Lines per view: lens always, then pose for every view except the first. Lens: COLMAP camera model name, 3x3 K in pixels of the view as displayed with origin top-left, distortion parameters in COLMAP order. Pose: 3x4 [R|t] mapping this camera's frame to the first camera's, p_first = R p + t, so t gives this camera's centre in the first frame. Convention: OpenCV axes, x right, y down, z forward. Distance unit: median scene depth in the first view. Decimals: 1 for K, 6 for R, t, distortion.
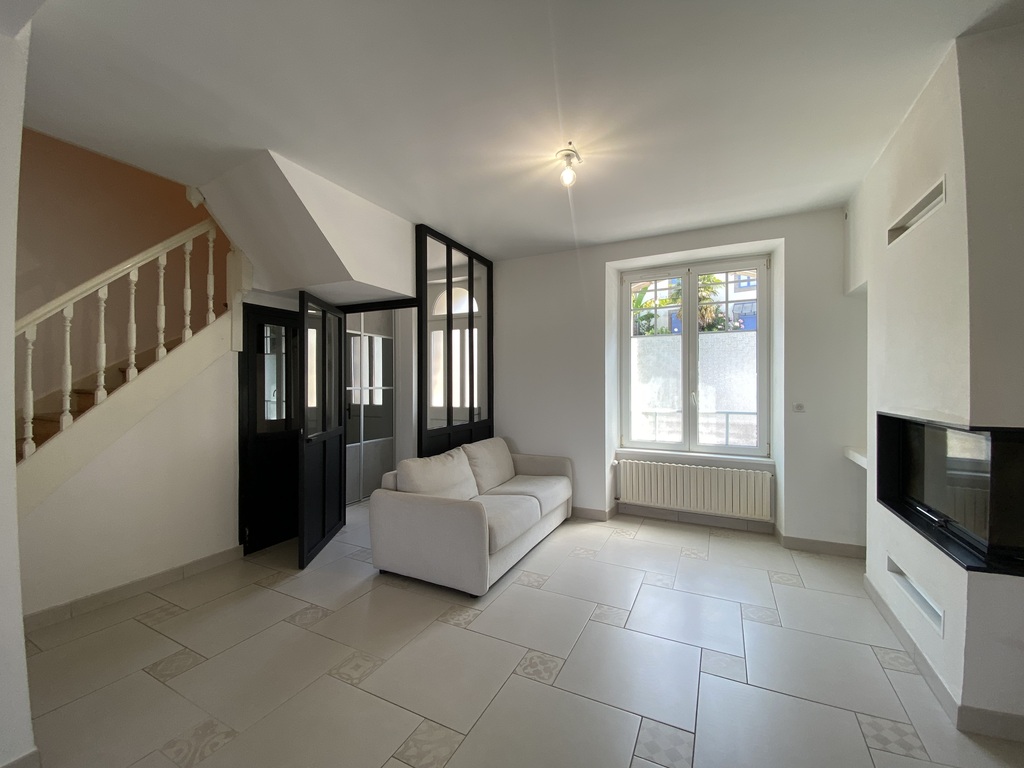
lens RADIAL K [[417.7, 0, 512.0], [0, 417.7, 384.0], [0, 0, 1]] dist [0.035563, -0.023445]
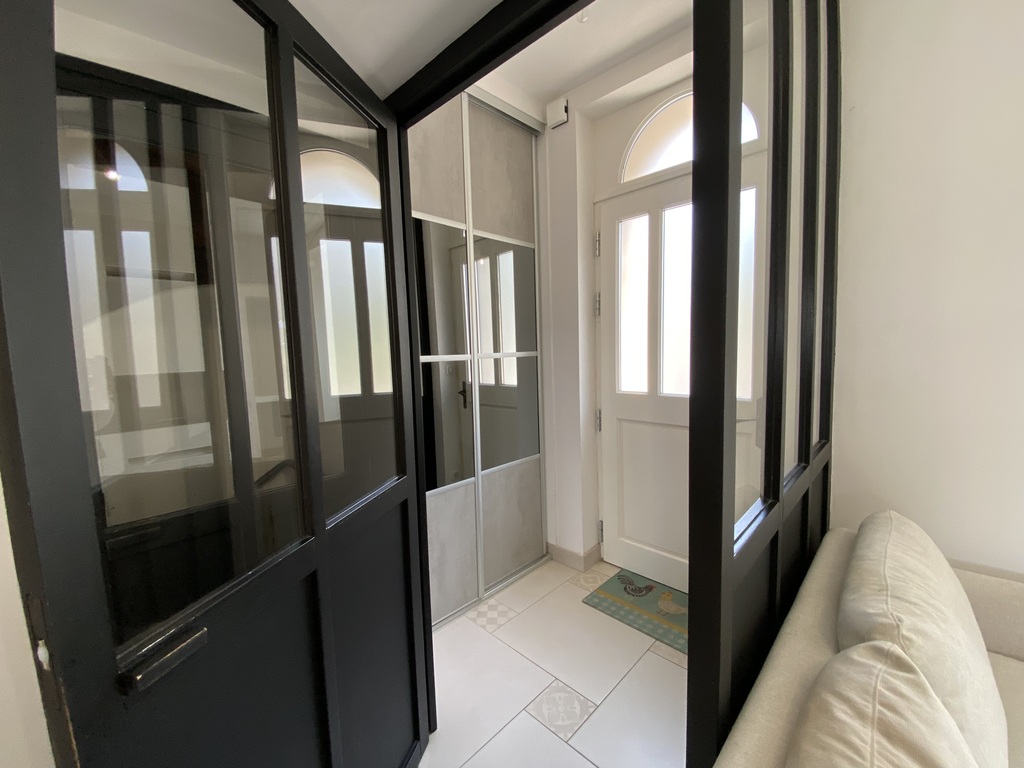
lens RADIAL K [[417.7, 0, 512.0], [0, 417.7, 384.0], [0, 0, 1]] dist [0.035563, -0.023445]
pose [[0.953411, -0.007056, -0.301593, -0.167462], [0.032414, 0.996335, 0.079158, 0.005065], [0.299930, -0.085246, 0.950145, 0.530762]]
